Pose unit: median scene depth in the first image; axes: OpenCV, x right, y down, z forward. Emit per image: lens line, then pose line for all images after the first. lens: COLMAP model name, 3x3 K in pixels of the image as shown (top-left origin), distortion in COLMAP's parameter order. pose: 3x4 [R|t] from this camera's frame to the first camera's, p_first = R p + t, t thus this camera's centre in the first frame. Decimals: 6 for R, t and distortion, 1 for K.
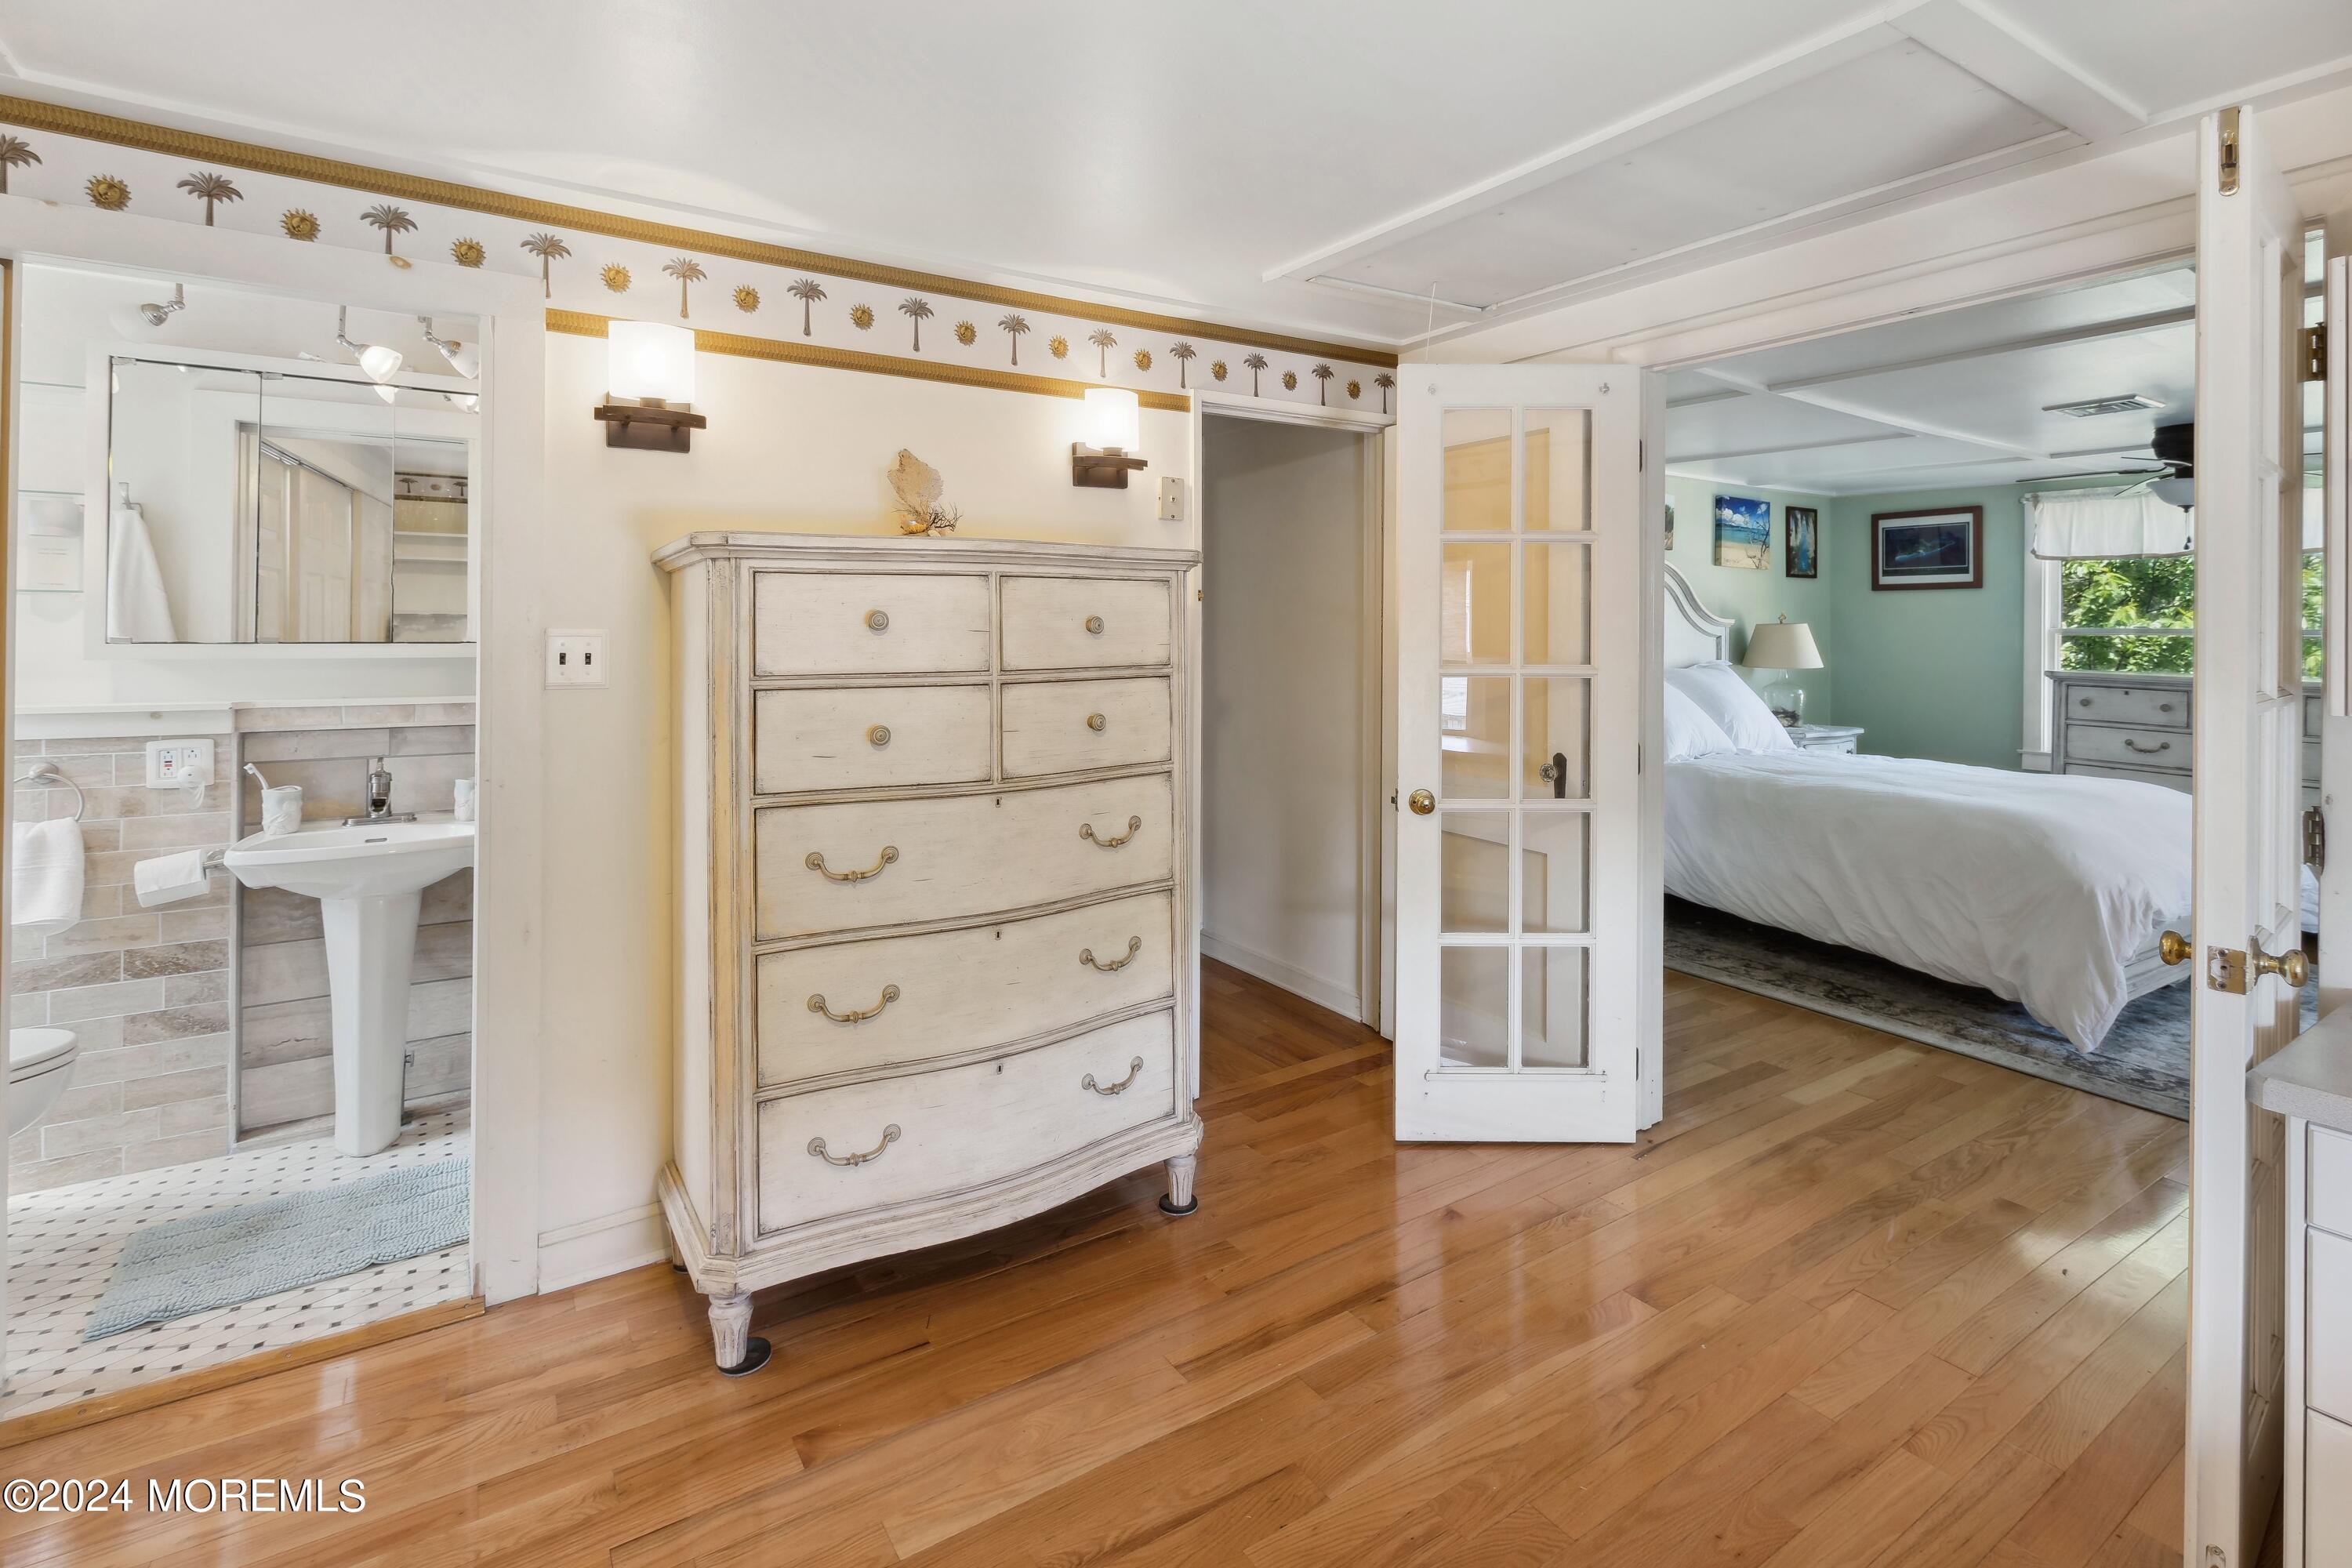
lens RADIAL K [[1138.1, 0, 1201.1], [0, 1138.1, 624.2], [0, 0, 1]] dist [-0.002129, -0.001268]
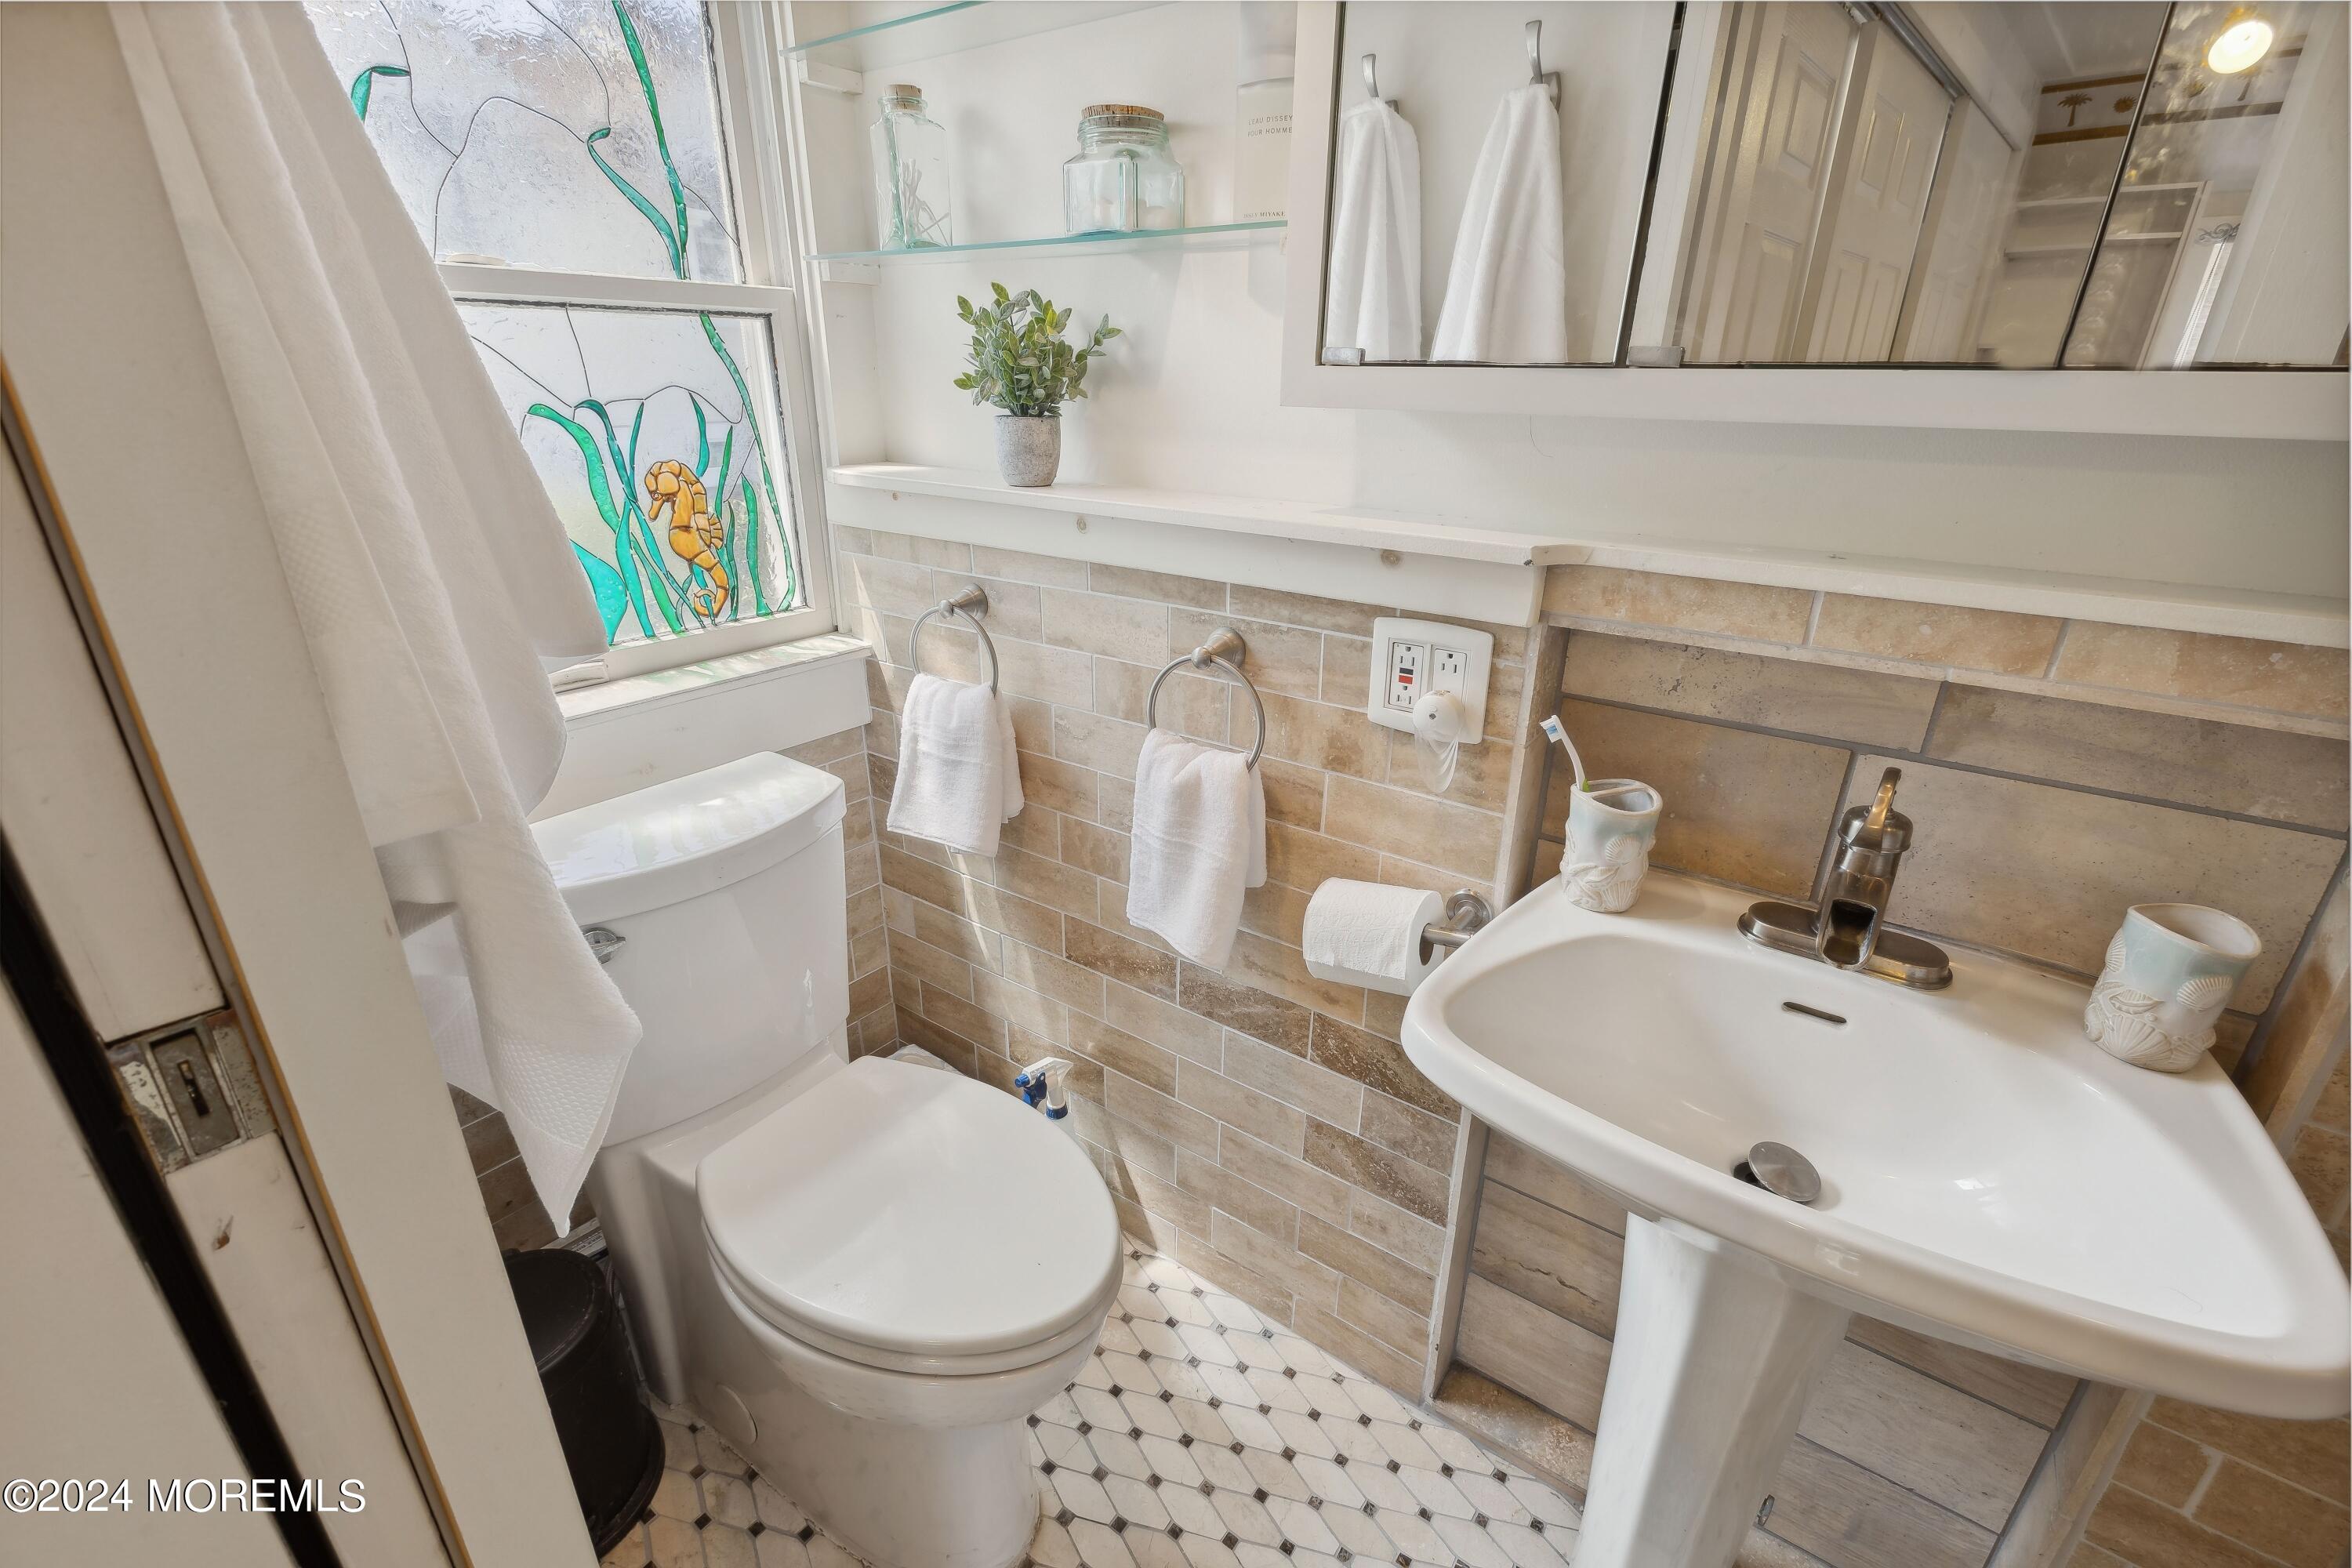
lens RADIAL K [[1024.2, 0, 1175.9], [0, 1024.2, 782.9], [0, 0, 1]] dist [0.001201, -0.000003]
pose [[0.346003, 0.348030, -0.871296, -0.585152], [-0.008656, 0.929801, 0.367961, 0.020837], [0.938194, -0.119773, 0.324726, 0.777971]]
